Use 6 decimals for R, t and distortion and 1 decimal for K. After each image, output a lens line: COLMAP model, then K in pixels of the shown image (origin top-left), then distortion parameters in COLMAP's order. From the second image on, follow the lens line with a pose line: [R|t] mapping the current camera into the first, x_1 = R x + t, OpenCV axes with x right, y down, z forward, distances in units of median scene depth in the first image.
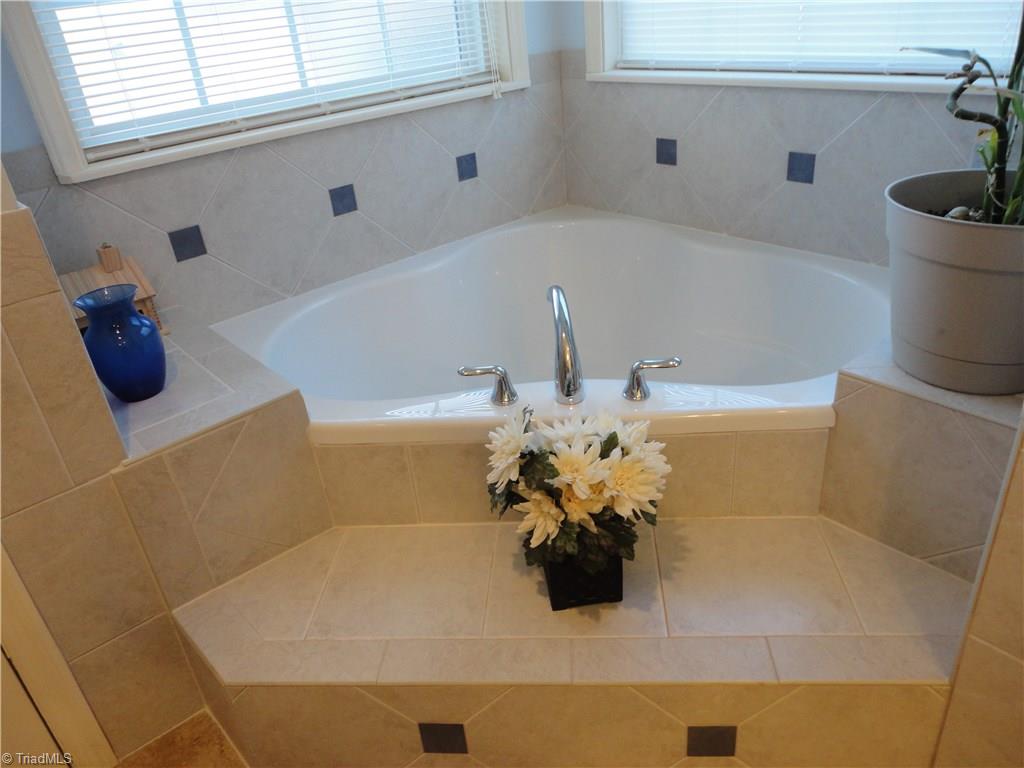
lens RADIAL K [[744.5, 0, 512.0], [0, 744.5, 384.0], [0, 0, 1]] dist [-0.002345, 0.000259]
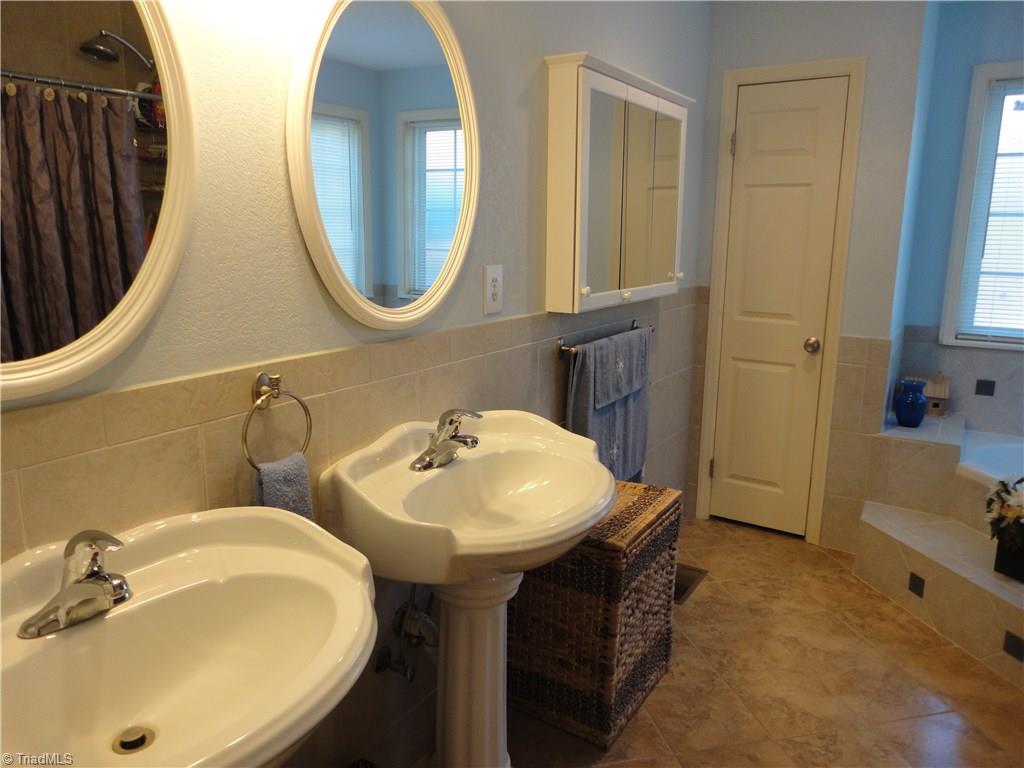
lens RADIAL K [[744.5, 0, 512.0], [0, 744.5, 384.0], [0, 0, 1]] dist [-0.002345, 0.000259]
pose [[0.299466, 0.294156, -0.907630, 1.130731], [-0.490341, 0.863496, 0.118069, 0.214987], [0.818466, 0.409691, 0.402825, -0.957734]]
